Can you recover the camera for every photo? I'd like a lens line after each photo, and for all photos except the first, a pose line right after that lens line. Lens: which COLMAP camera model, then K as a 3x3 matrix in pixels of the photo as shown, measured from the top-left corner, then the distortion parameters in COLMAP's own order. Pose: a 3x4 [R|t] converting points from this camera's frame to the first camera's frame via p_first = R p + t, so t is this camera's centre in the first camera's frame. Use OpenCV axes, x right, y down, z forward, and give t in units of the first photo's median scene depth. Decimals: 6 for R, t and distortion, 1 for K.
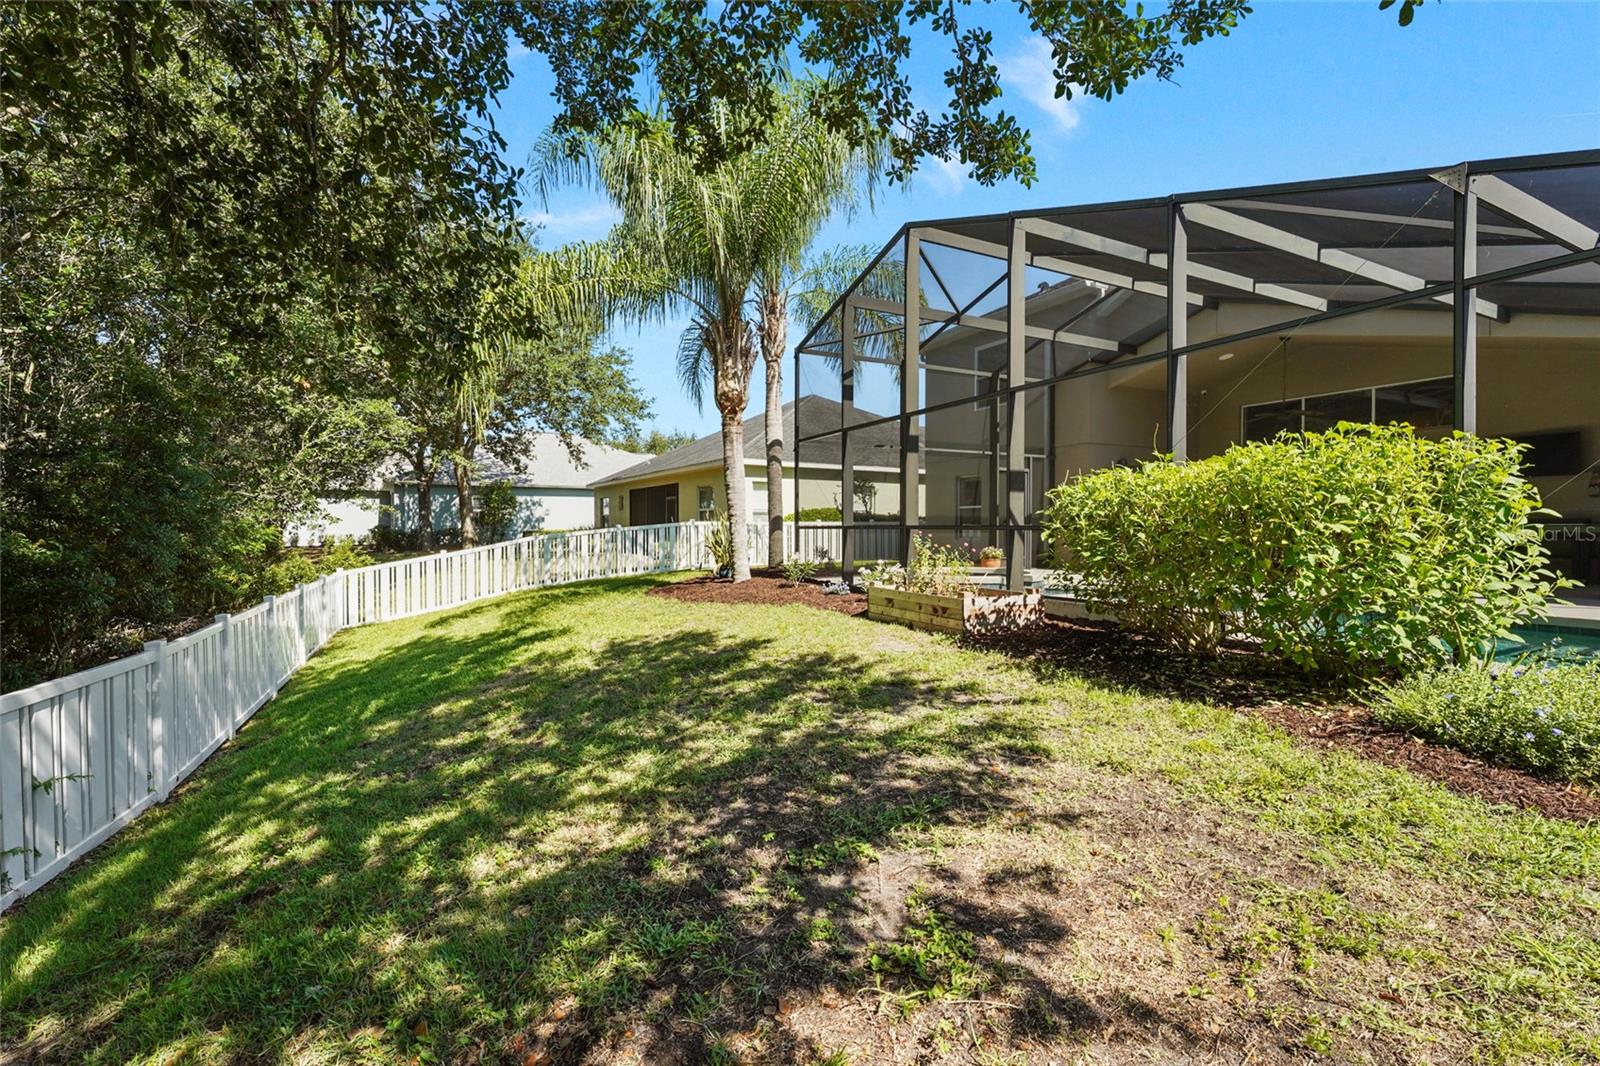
lens RADIAL K [[710.0, 0, 805.3], [0, 710.0, 538.1], [0, 0, 1]] dist [0.002525, -0.002019]
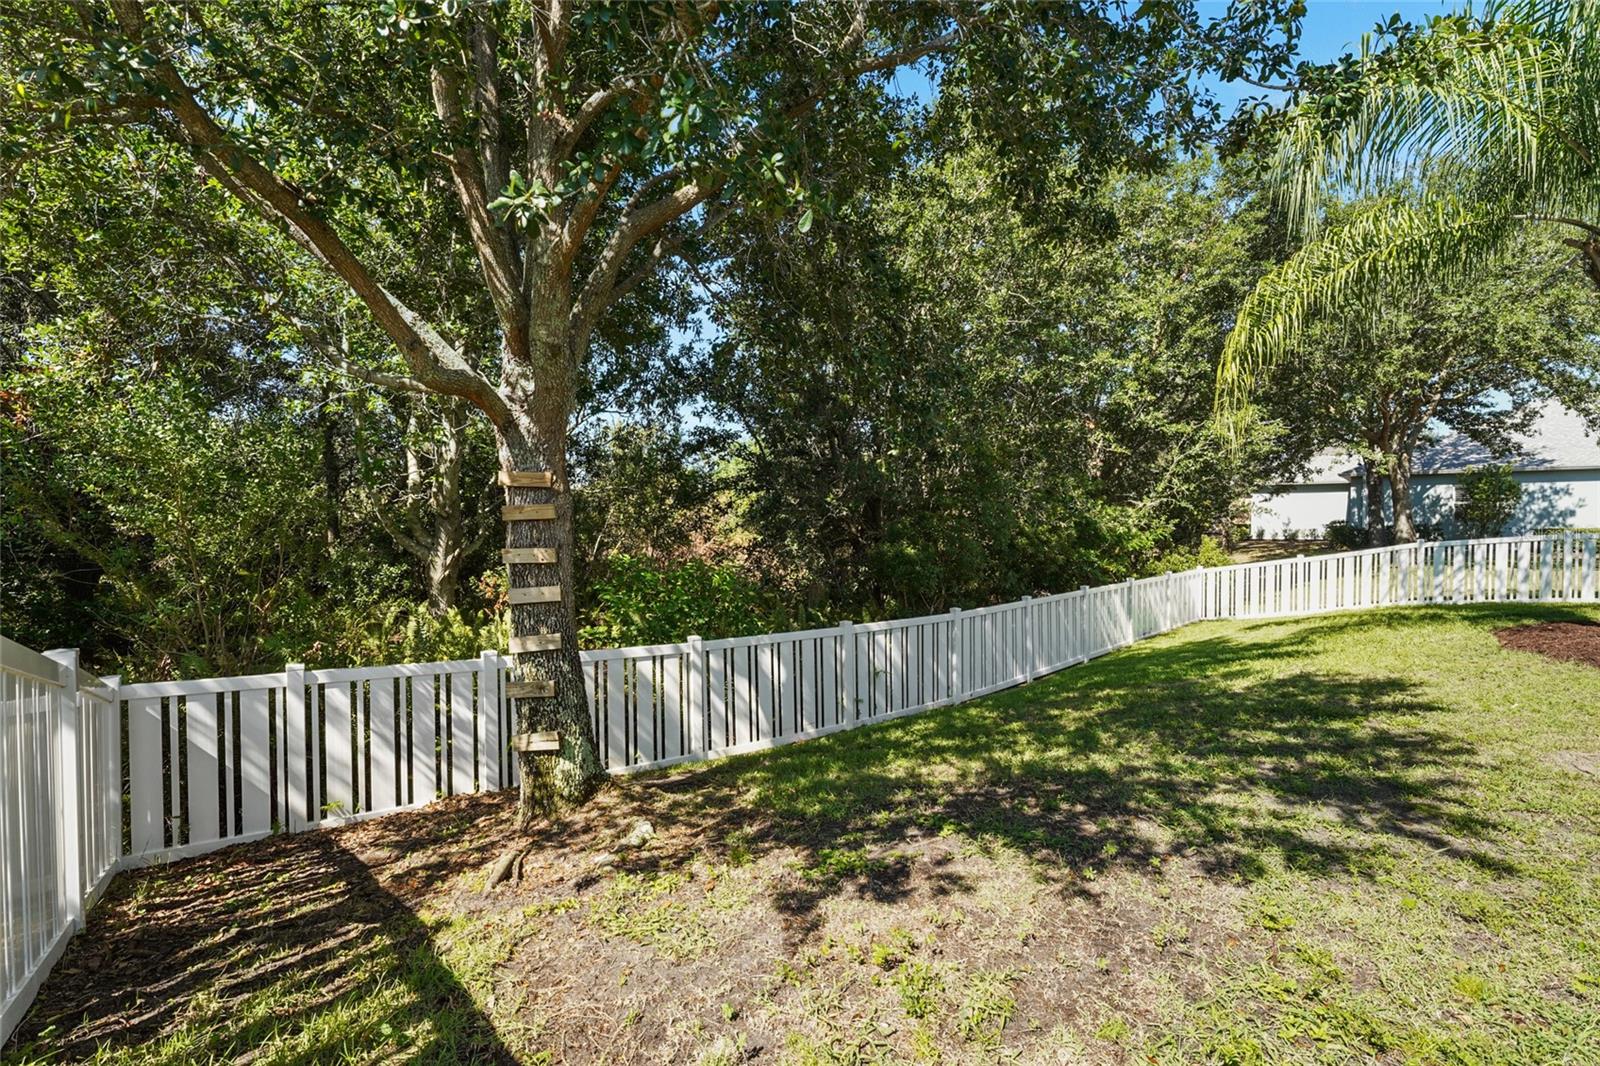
lens RADIAL K [[710.0, 0, 801.2], [0, 710.0, 526.8], [0, 0, 1]] dist [0.002525, -0.002019]
pose [[0.292146, 0.012851, -0.956287, 0.219785], [-0.012043, 0.999880, 0.009757, -0.022080], [0.956298, 0.008666, 0.292266, 0.062546]]
